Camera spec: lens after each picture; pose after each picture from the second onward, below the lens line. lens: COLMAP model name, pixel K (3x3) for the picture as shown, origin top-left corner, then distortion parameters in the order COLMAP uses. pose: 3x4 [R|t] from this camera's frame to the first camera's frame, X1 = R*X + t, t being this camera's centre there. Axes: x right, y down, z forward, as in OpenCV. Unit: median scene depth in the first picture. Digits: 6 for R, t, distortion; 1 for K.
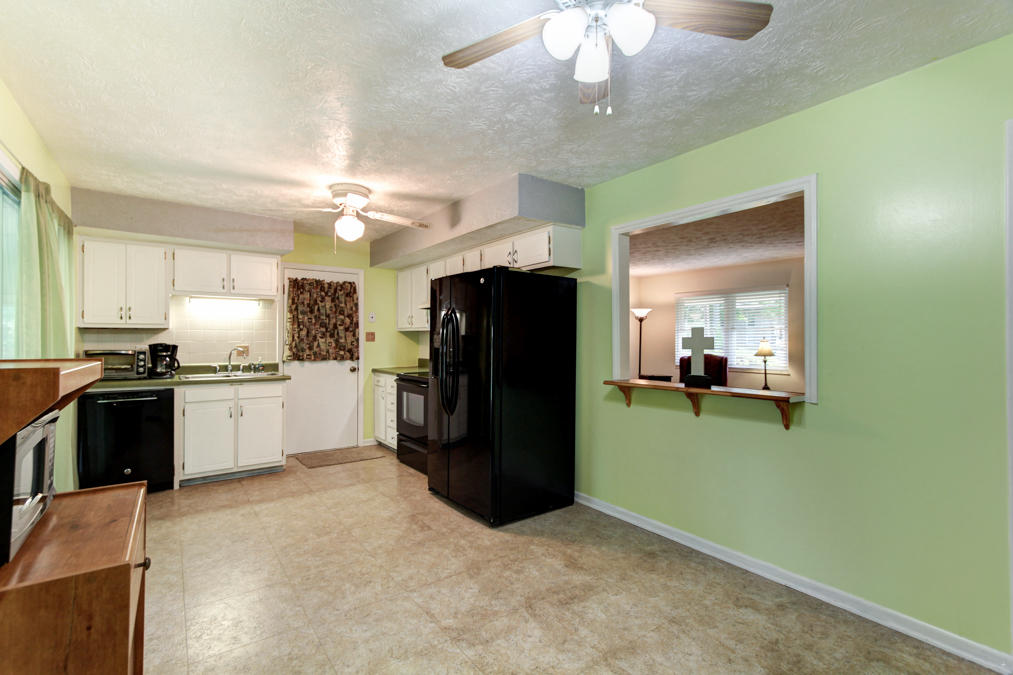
lens RADIAL K [[464.7, 0, 491.7], [0, 464.7, 336.4], [0, 0, 1]] dist [-0.000056, 0.000166]
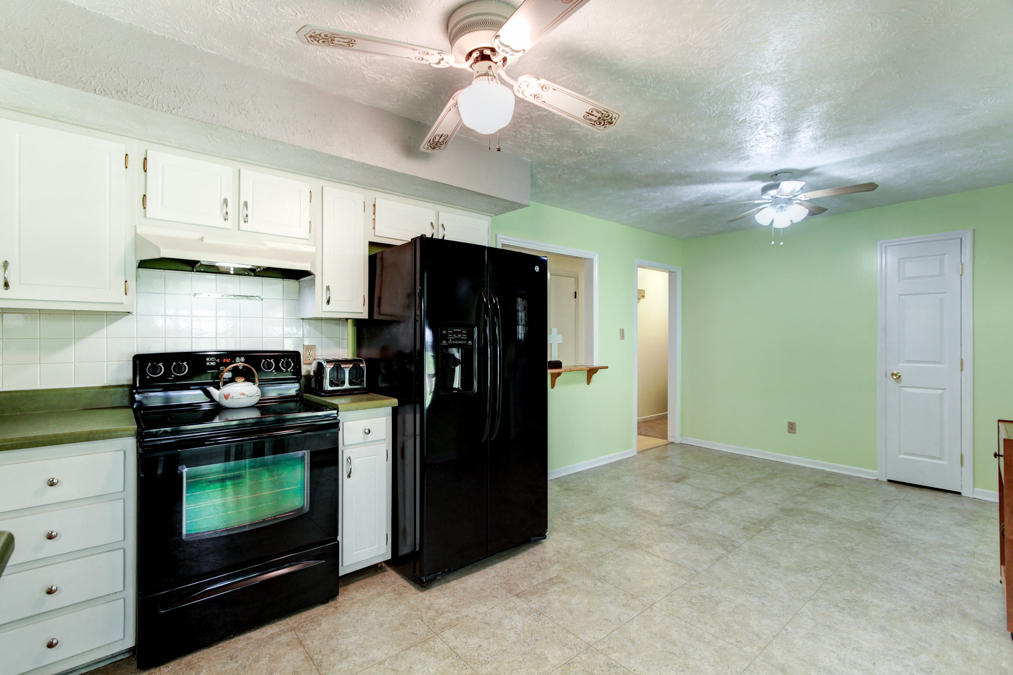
lens RADIAL K [[464.7, 0, 491.7], [0, 464.7, 336.4], [0, 0, 1]] dist [-0.000056, 0.000166]
pose [[-0.088634, 0.001013, 0.996064, -1.015807], [-0.009810, 0.999950, -0.001890, 0.010943], [-0.996016, -0.009939, -0.088620, 1.328318]]
